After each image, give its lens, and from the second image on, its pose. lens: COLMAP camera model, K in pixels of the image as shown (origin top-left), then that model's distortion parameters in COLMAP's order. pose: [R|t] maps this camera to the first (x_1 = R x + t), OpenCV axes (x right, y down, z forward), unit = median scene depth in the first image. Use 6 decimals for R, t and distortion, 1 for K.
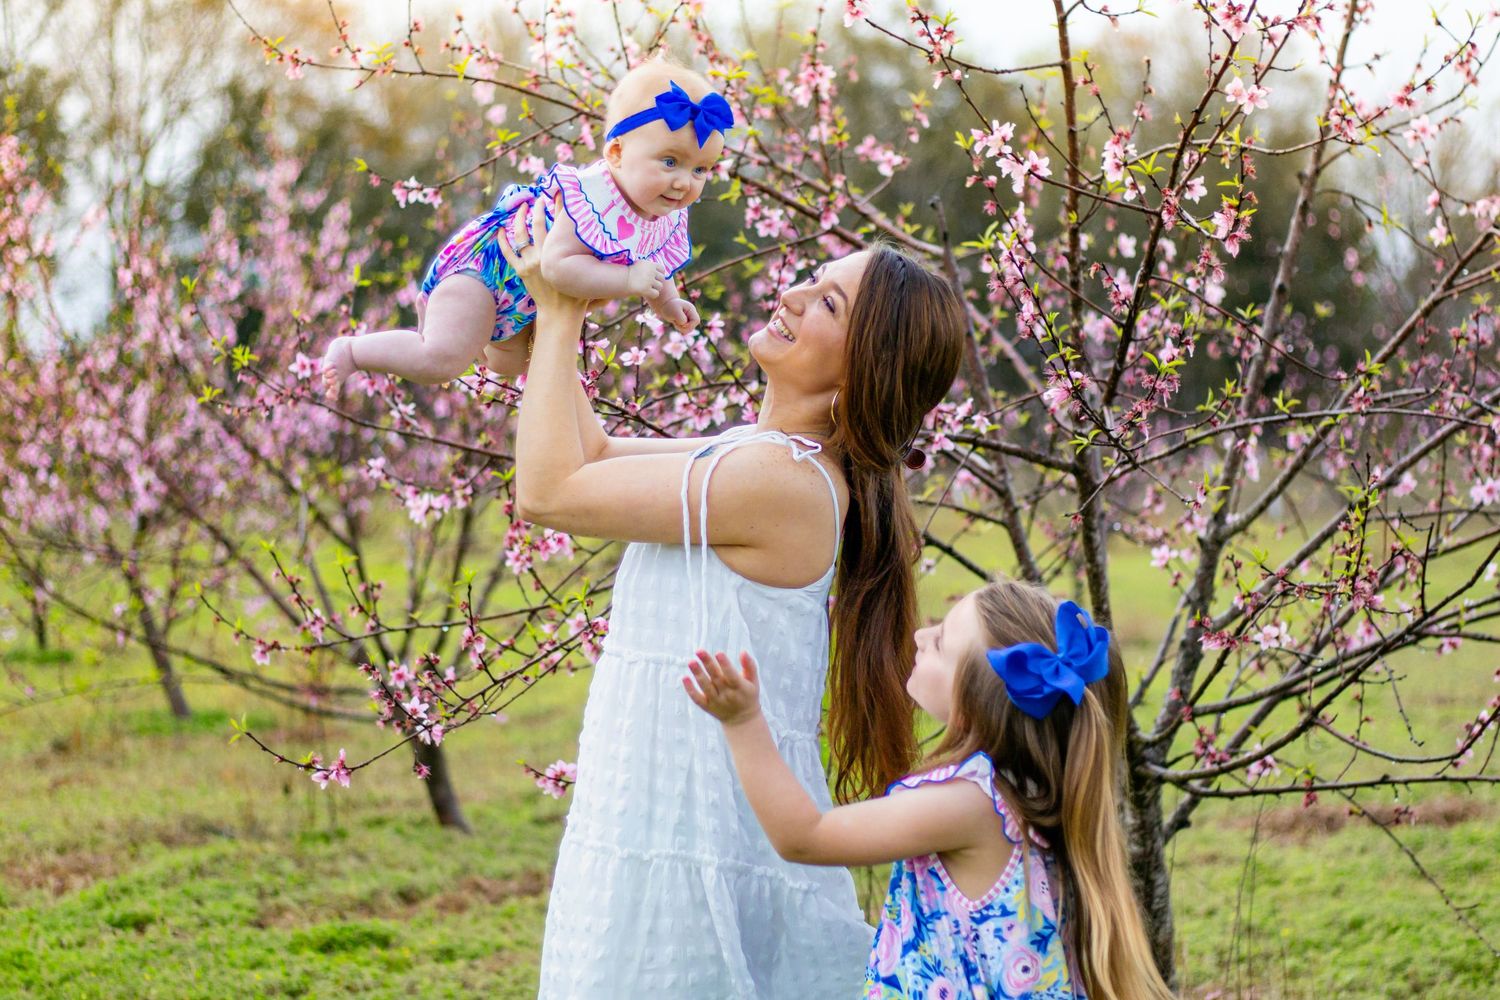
lens RADIAL K [[3781.4, 0, 750.0], [0, 3781.4, 500.0], [0, 0, 1]] dist [-0.270313, -0.446559]
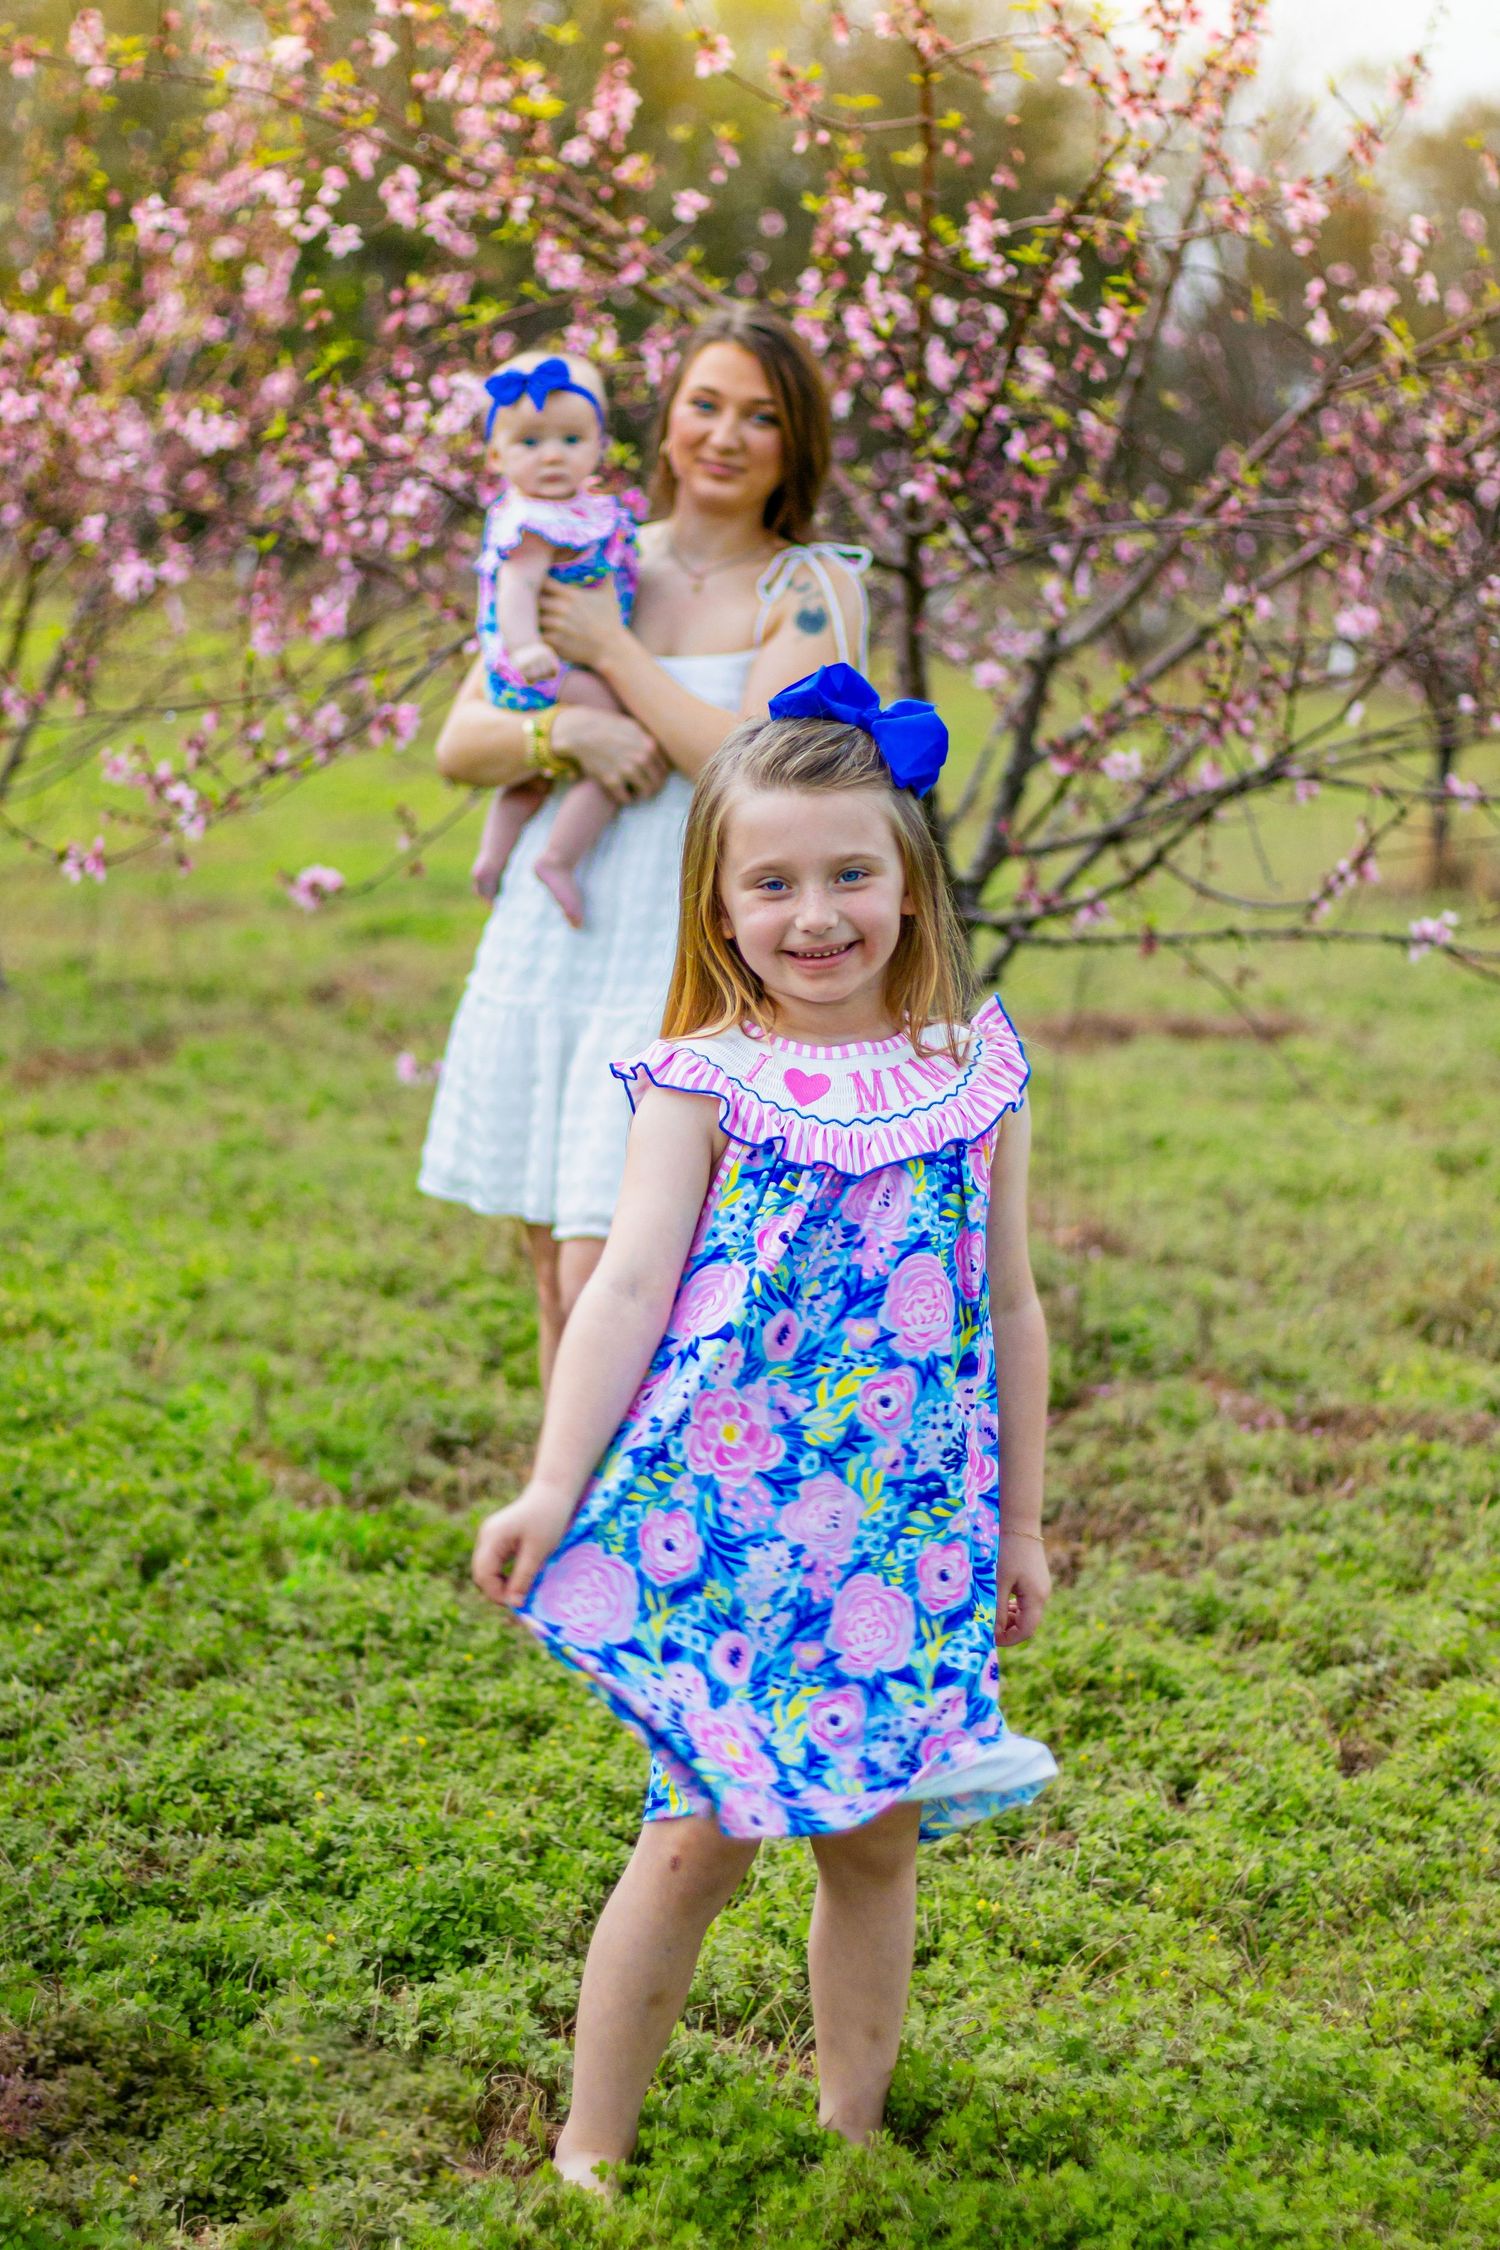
lens RADIAL K [[5672.1, 0, 750.0], [0, 5672.1, 1125.0], [0, 0, 1]] dist [-0.270313, -0.446559]
pose [[0.993600, 0.044416, 0.103860, -0.084133], [-0.053631, 0.994704, 0.087685, 0.006893], [-0.099416, -0.092694, 0.990719, -0.340697]]
